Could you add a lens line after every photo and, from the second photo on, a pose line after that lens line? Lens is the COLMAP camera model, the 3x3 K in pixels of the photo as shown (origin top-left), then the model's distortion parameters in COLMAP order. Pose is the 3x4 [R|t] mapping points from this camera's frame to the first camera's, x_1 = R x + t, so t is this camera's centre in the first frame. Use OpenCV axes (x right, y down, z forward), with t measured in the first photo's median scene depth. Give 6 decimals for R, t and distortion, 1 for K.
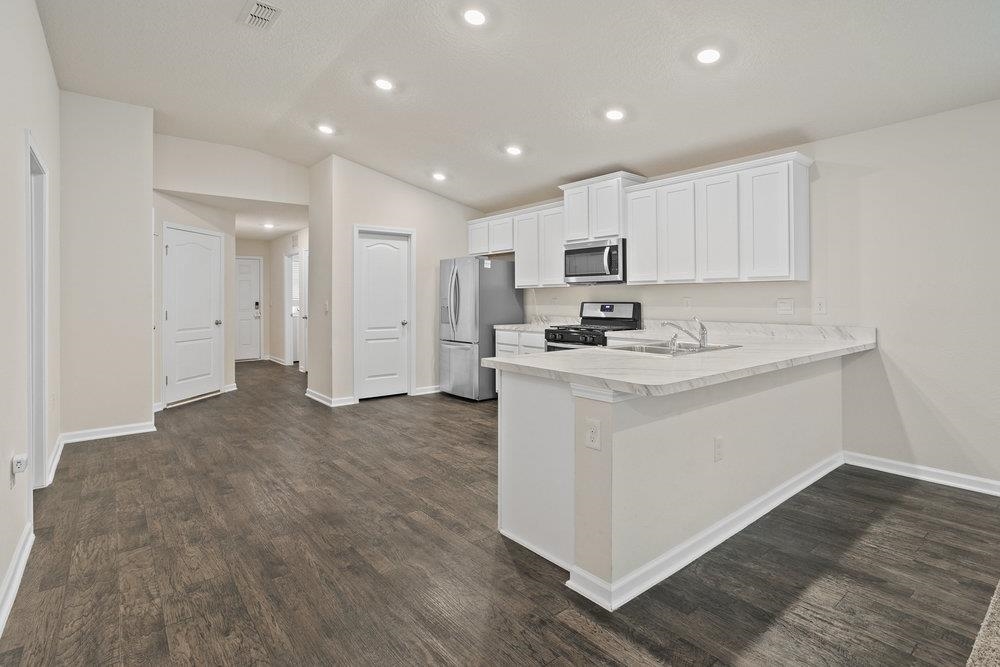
lens RADIAL K [[484.1, 0, 498.3], [0, 484.1, 293.3], [0, 0, 1]] dist [-0.029959, 0.014090]
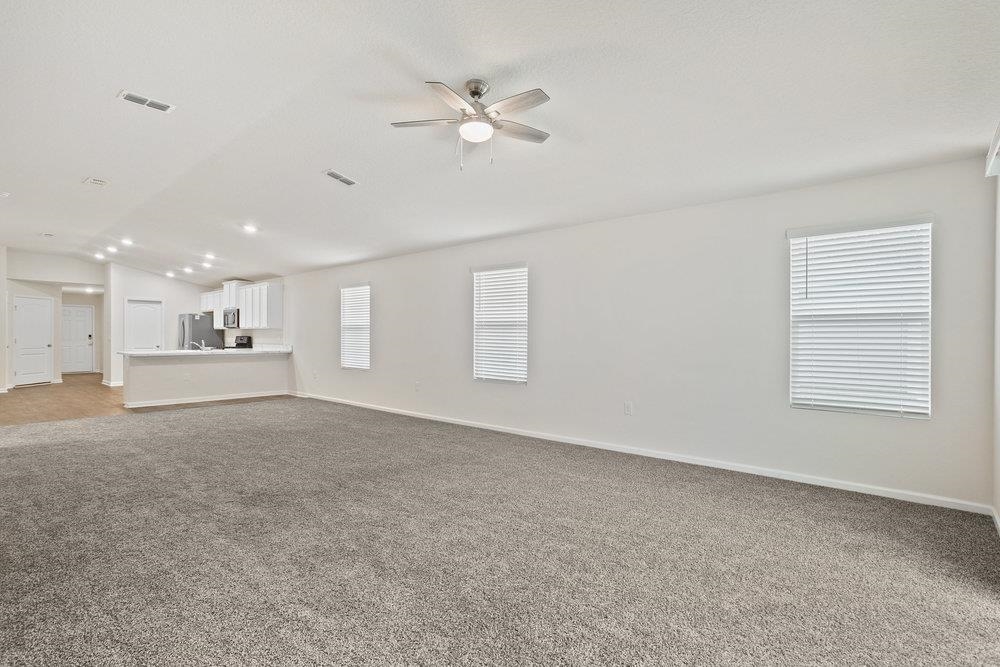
lens RADIAL K [[445.3, 0, 501.1], [0, 445.3, 336.1], [0, 0, 1]] dist [-0.014420, 0.000700]
pose [[0.984604, 0.007309, 0.174649, 1.096761], [-0.010135, 0.999832, 0.015297, -0.026218], [-0.174507, -0.016831, 0.984512, -1.283920]]
